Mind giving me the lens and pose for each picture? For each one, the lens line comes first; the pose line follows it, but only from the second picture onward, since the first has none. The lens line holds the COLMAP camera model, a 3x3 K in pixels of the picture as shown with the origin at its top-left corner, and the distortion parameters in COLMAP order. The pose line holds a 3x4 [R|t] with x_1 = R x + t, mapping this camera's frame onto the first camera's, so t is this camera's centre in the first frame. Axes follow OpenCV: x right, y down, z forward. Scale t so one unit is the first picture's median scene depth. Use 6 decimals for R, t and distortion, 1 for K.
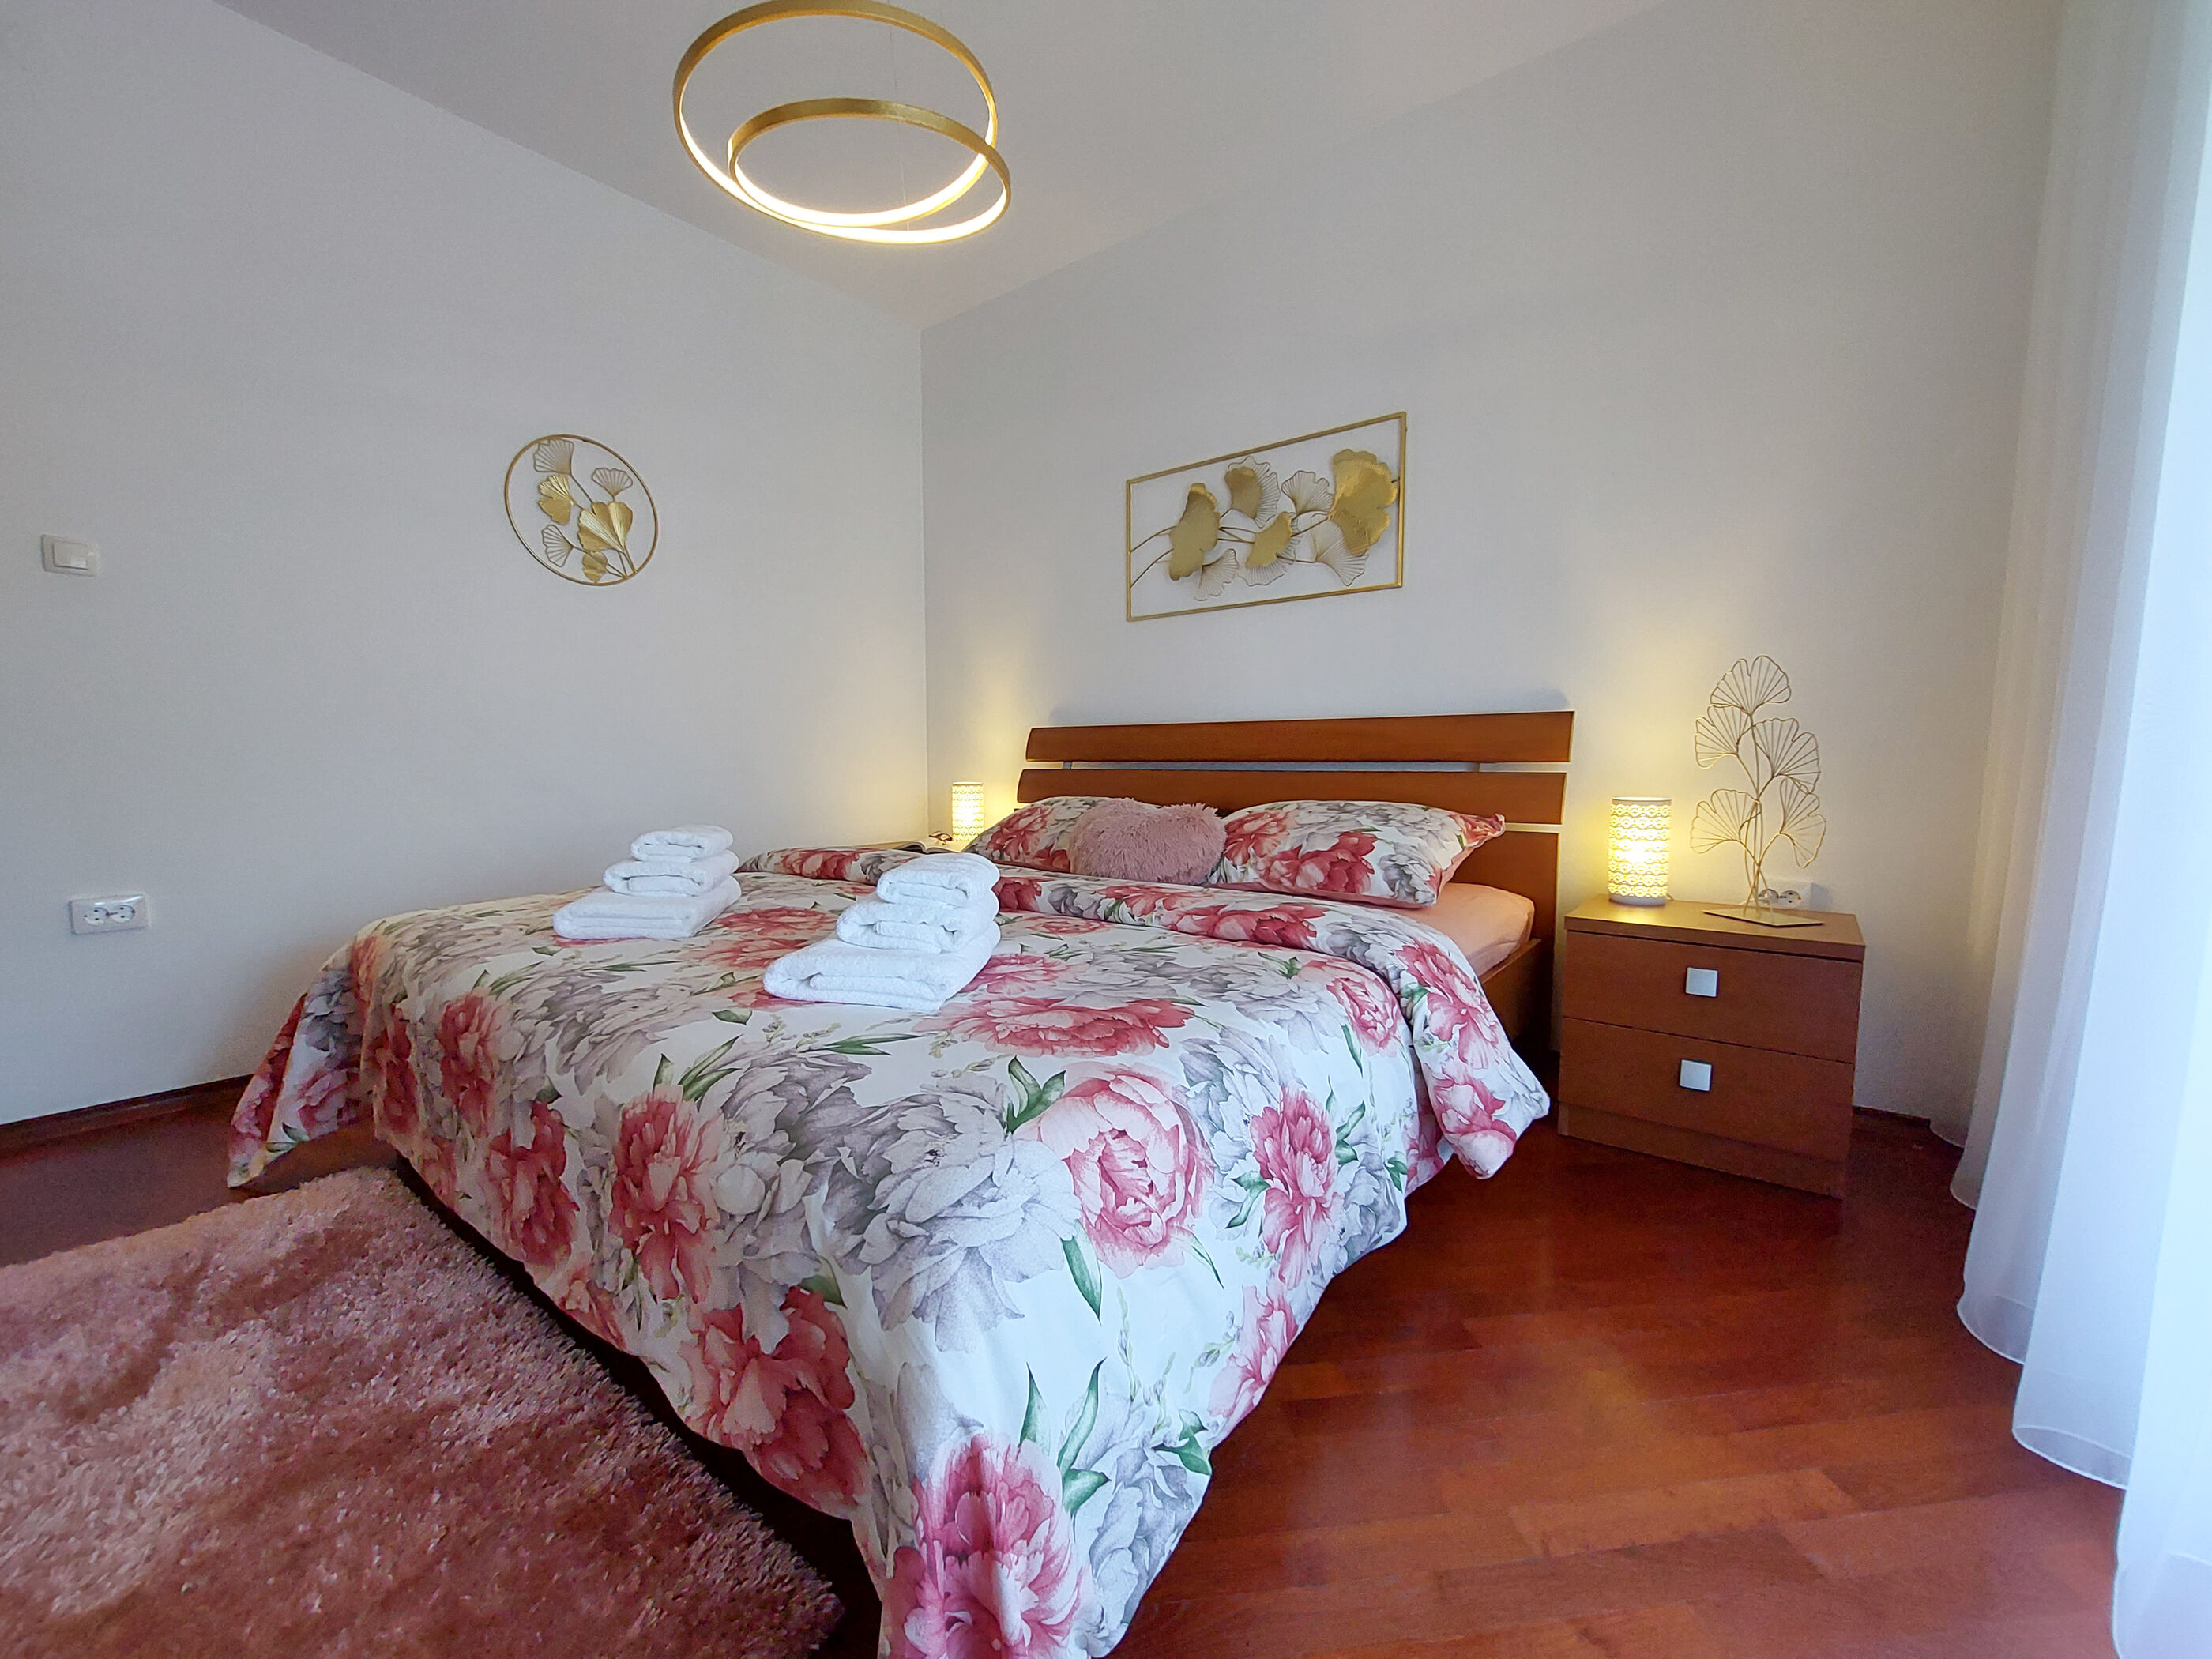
lens RADIAL K [[889.3, 0, 1103.2], [0, 889.3, 831.9], [0, 0, 1]] dist [-0.013272, -0.000006]
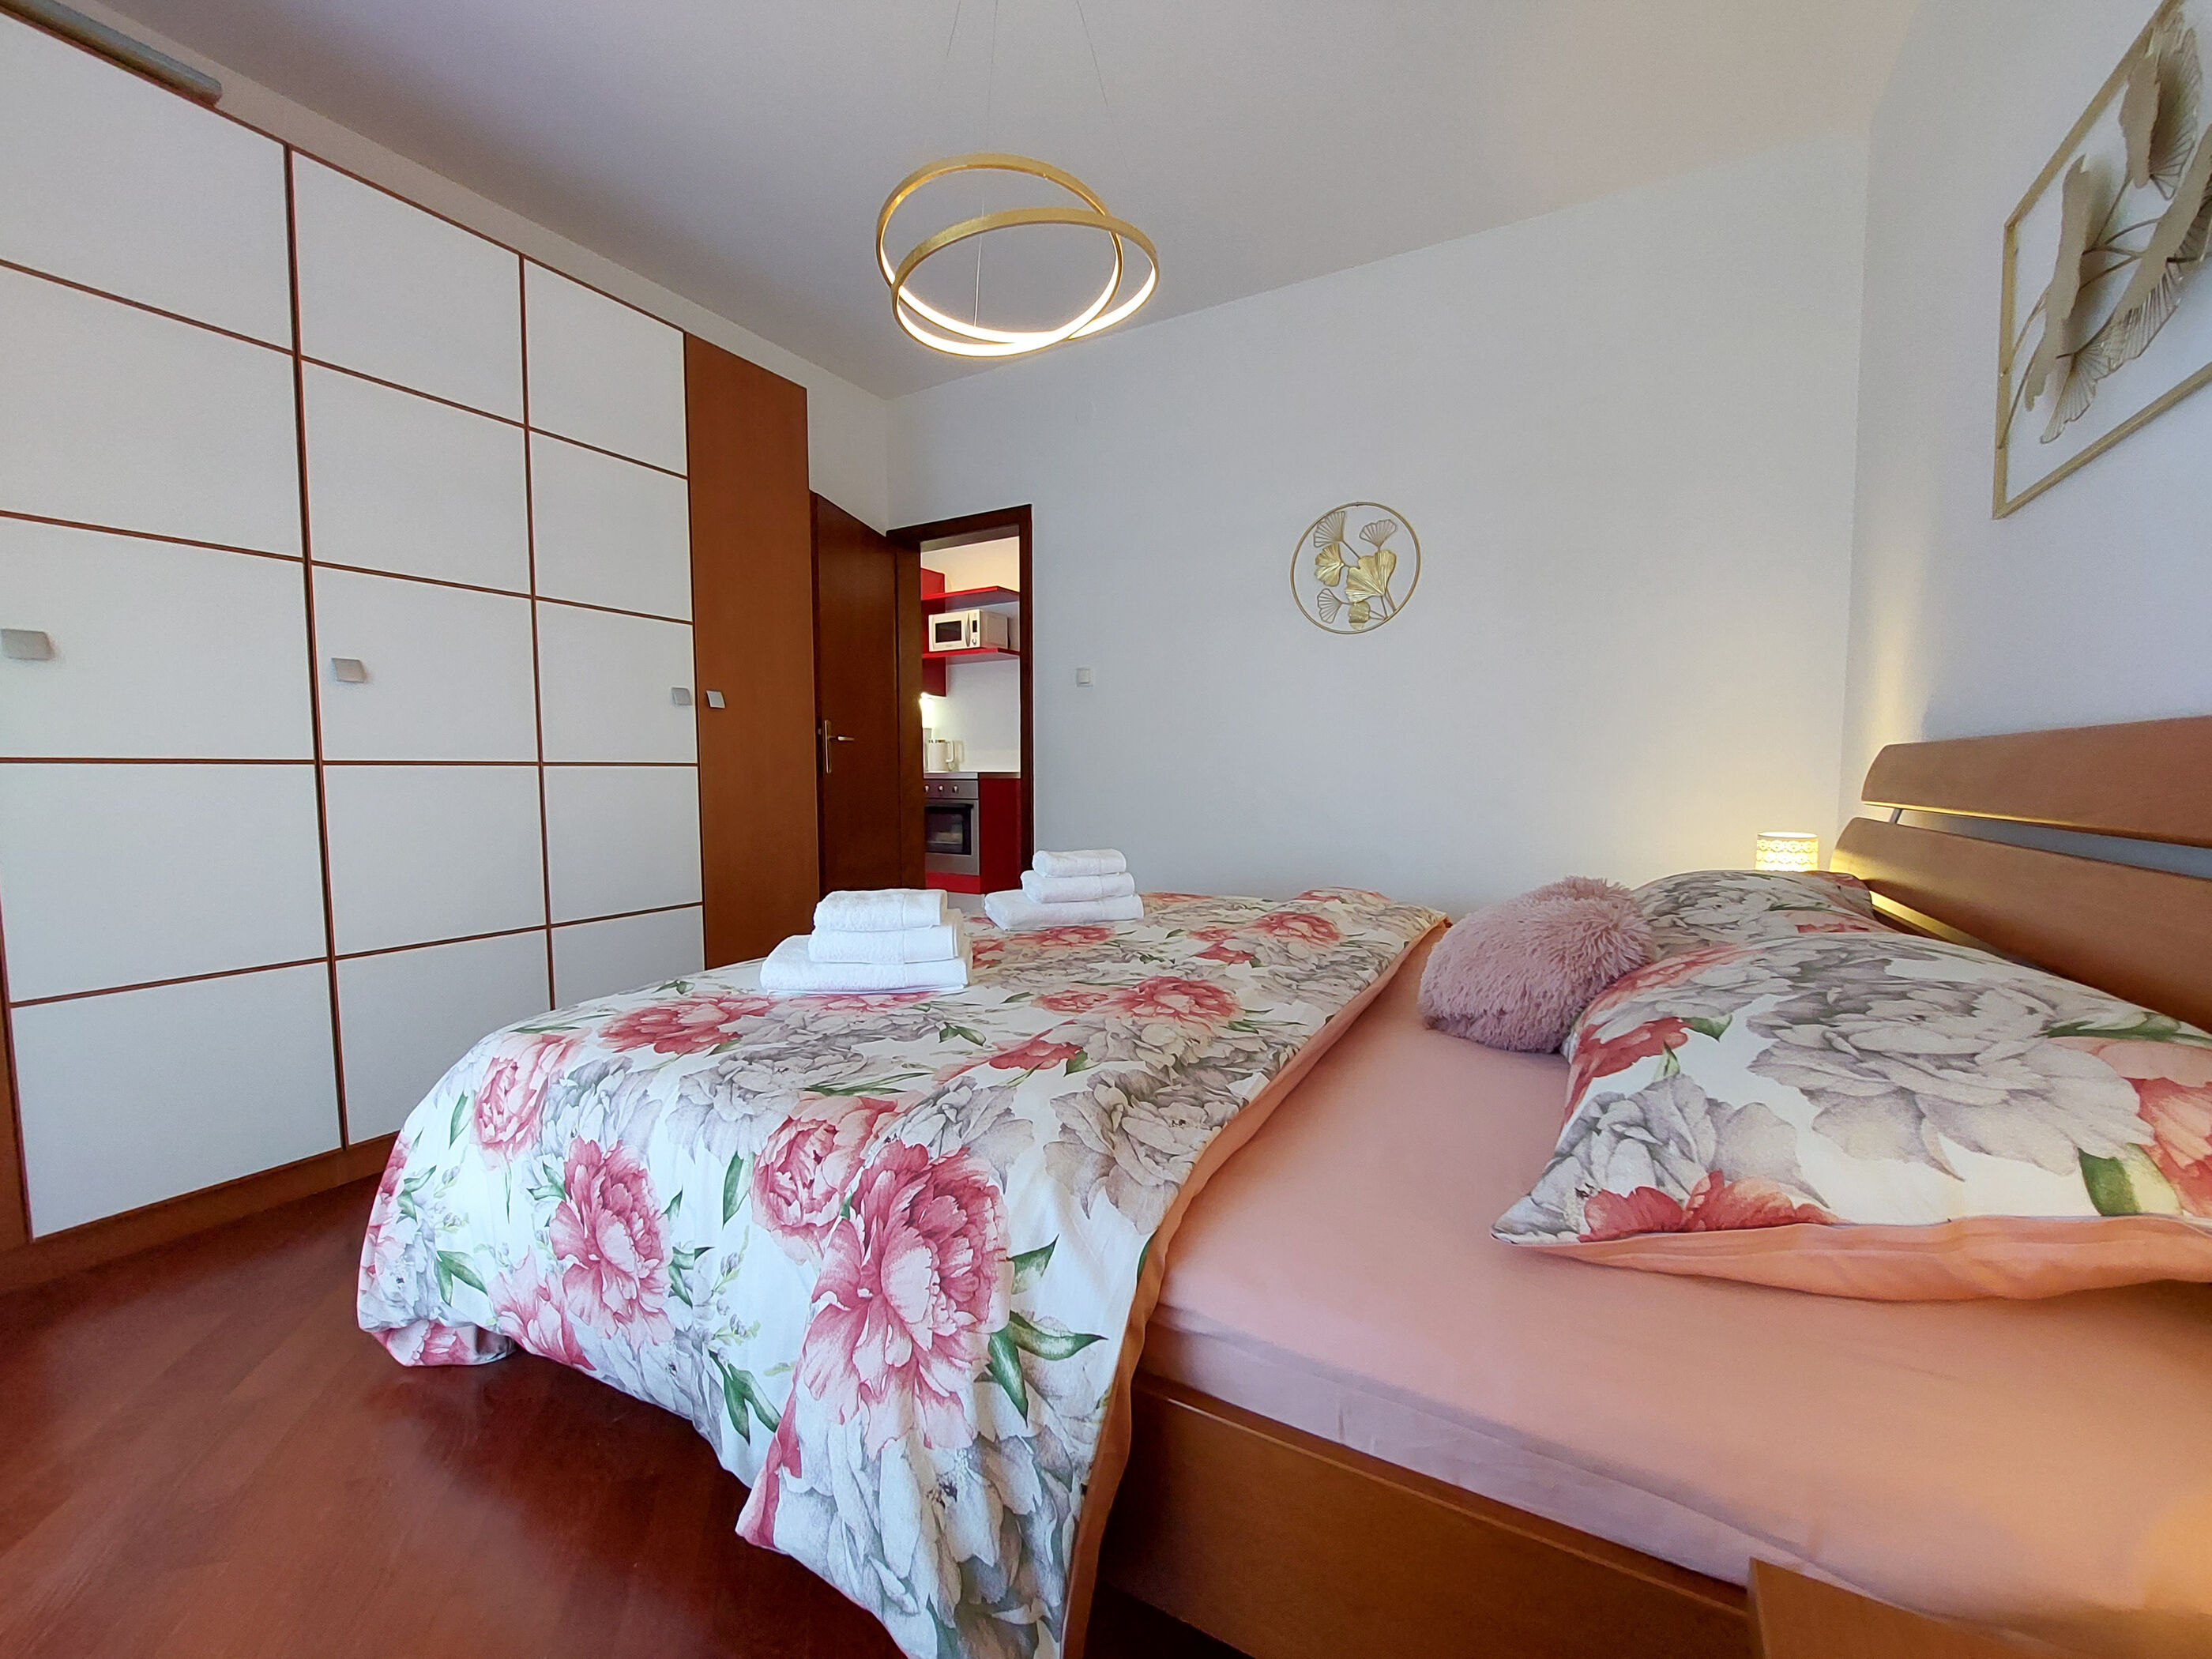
lens RADIAL K [[889.3, 0, 1103.2], [0, 889.3, 831.9], [0, 0, 1]] dist [-0.013272, -0.000006]
pose [[0.136547, 0.066392, -0.988406, 1.126064], [-0.080732, 0.995179, 0.055694, -0.150252], [0.987338, 0.072191, 0.141248, 1.235338]]
